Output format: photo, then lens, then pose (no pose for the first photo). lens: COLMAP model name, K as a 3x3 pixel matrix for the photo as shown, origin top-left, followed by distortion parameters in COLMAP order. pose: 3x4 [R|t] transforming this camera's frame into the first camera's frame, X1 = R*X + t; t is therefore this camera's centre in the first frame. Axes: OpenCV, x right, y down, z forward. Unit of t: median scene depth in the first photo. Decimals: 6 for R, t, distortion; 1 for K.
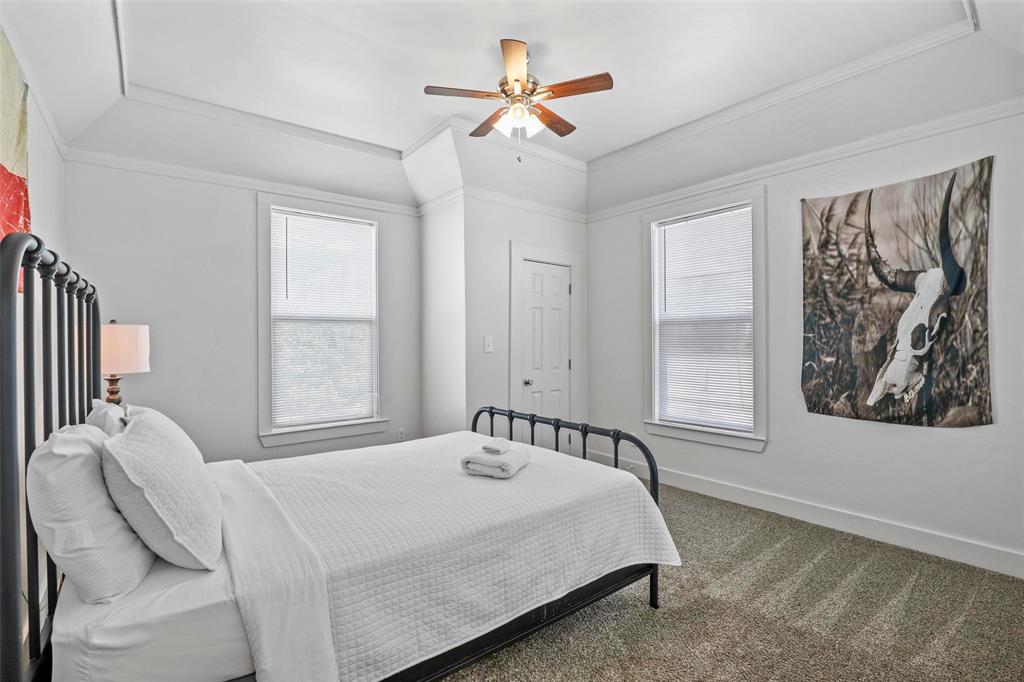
lens RADIAL K [[465.7, 0, 517.2], [0, 465.7, 338.8], [0, 0, 1]] dist [-0.029264, 0.002155]
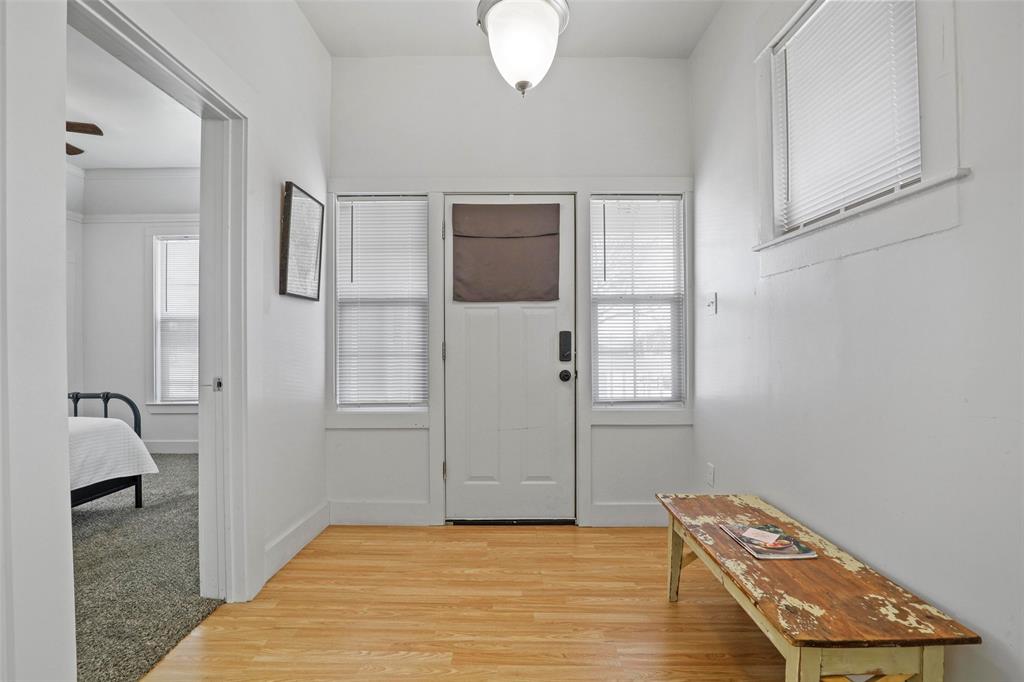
lens RADIAL K [[465.7, 0, 516.9], [0, 465.7, 343.9], [0, 0, 1]] dist [-0.029264, 0.002155]
pose [[0.620962, 0.000219, 0.783841, -0.089448], [0.004694, 0.999981, -0.003998, 0.062537], [-0.783827, 0.006163, 0.620949, -0.803531]]
